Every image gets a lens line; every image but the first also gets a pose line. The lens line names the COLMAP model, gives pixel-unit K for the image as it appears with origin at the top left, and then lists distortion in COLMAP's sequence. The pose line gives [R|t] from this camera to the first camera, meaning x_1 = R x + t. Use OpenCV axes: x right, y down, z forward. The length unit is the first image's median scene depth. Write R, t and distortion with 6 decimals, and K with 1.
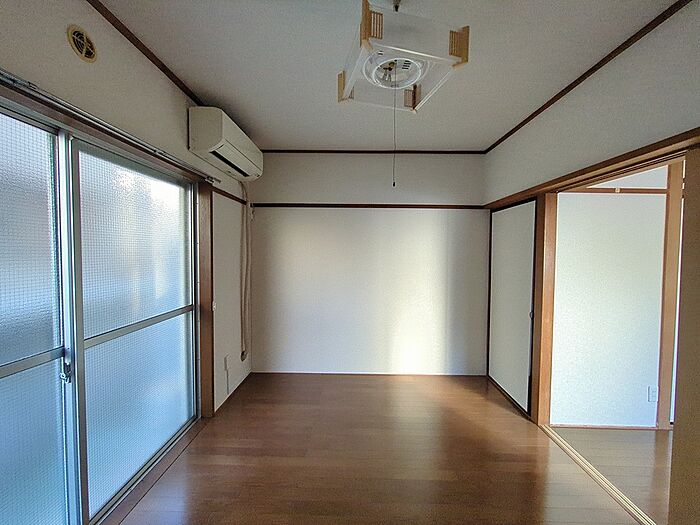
lens RADIAL K [[275.2, 0, 350.0], [0, 275.2, 263.5], [0, 0, 1]] dist [-0.007031, 0.002014]
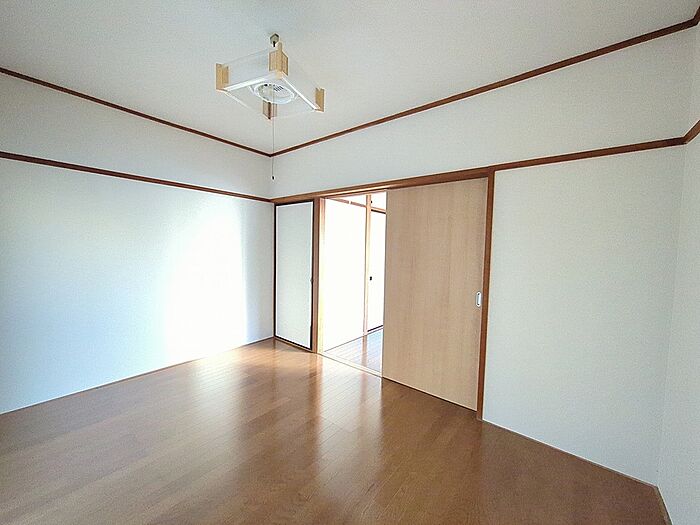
lens RADIAL K [[275.2, 0, 352.5], [0, 275.2, 263.3], [0, 0, 1]] dist [-0.007031, 0.002014]
pose [[0.603733, -0.040880, 0.796138, -0.351770], [0.014387, 0.999080, 0.040390, 0.037918], [-0.797057, -0.012931, 0.603765, -0.051845]]
